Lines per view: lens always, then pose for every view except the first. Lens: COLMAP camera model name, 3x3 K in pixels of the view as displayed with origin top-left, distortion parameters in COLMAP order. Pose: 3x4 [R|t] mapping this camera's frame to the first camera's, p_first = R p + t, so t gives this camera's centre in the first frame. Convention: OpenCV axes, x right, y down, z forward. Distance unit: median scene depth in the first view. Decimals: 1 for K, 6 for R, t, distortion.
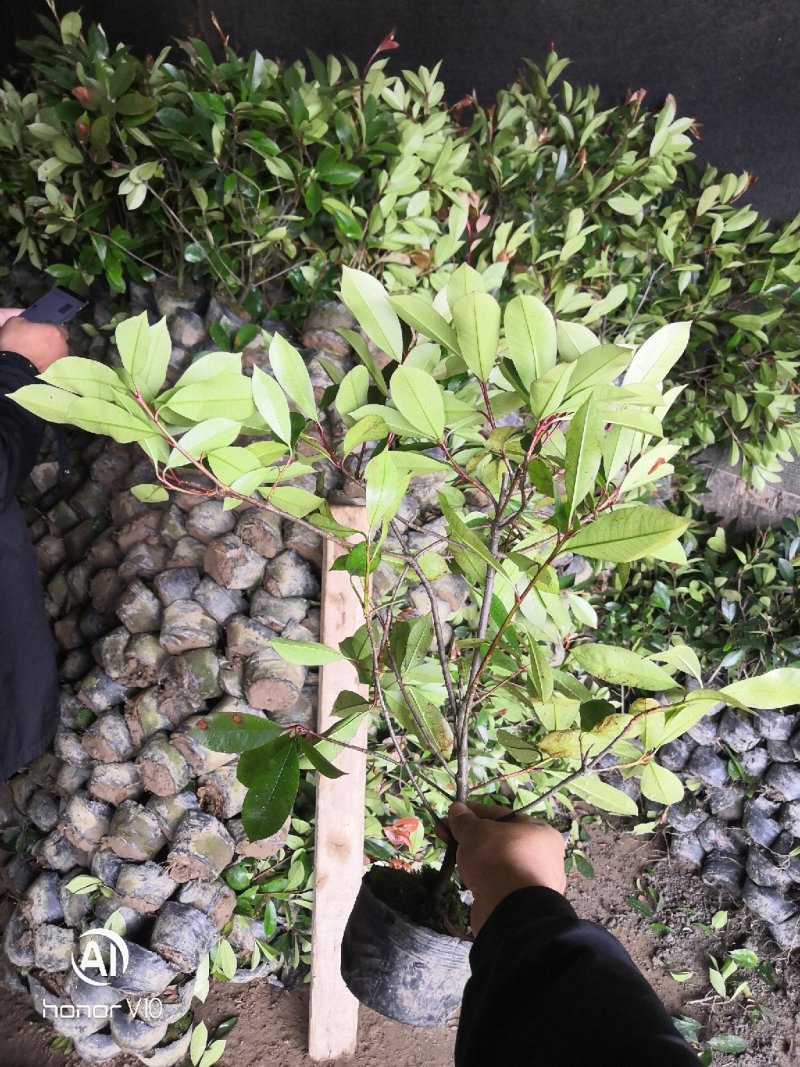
lens RADIAL K [[840.4, 0, 400.0], [0, 840.4, 533.5], [0, 0, 1]] dist [-0.026375, 0.069383]
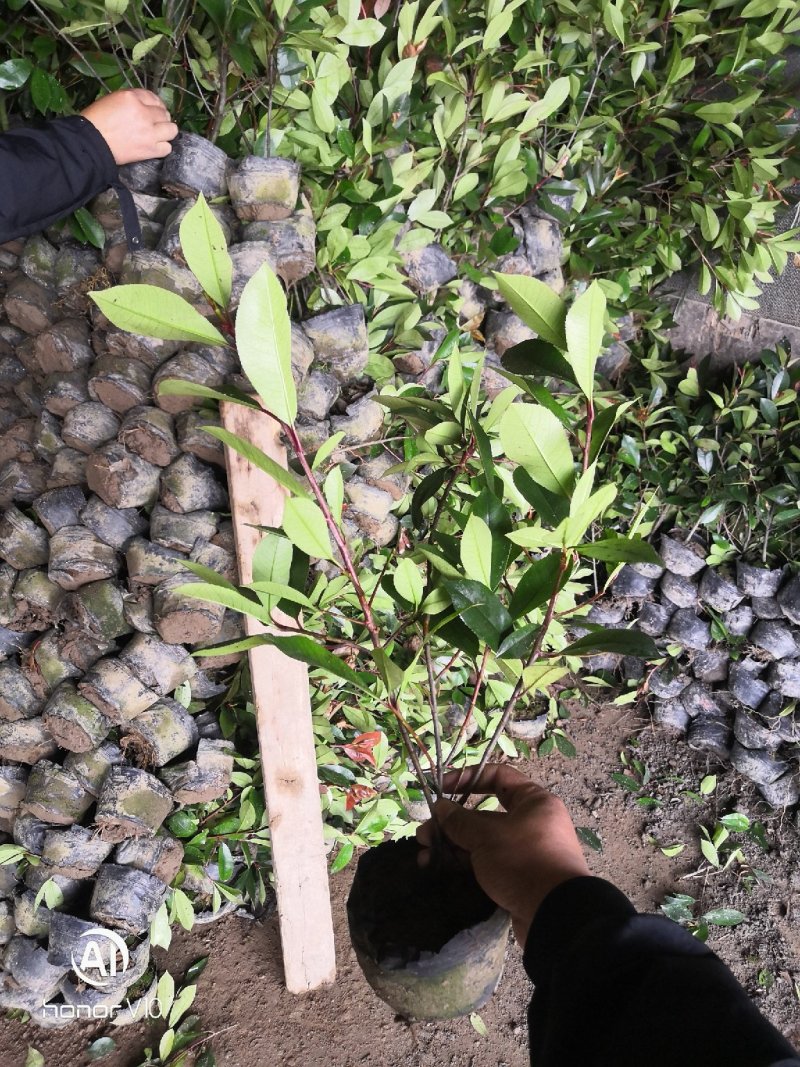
lens RADIAL K [[840.4, 0, 400.0], [0, 840.4, 533.5], [0, 0, 1]] dist [-0.026375, 0.069383]
pose [[0.993728, -0.107437, 0.031024, 0.036623], [0.100660, 0.980230, 0.170341, -0.019890], [-0.048712, -0.166149, 0.984897, 0.138127]]
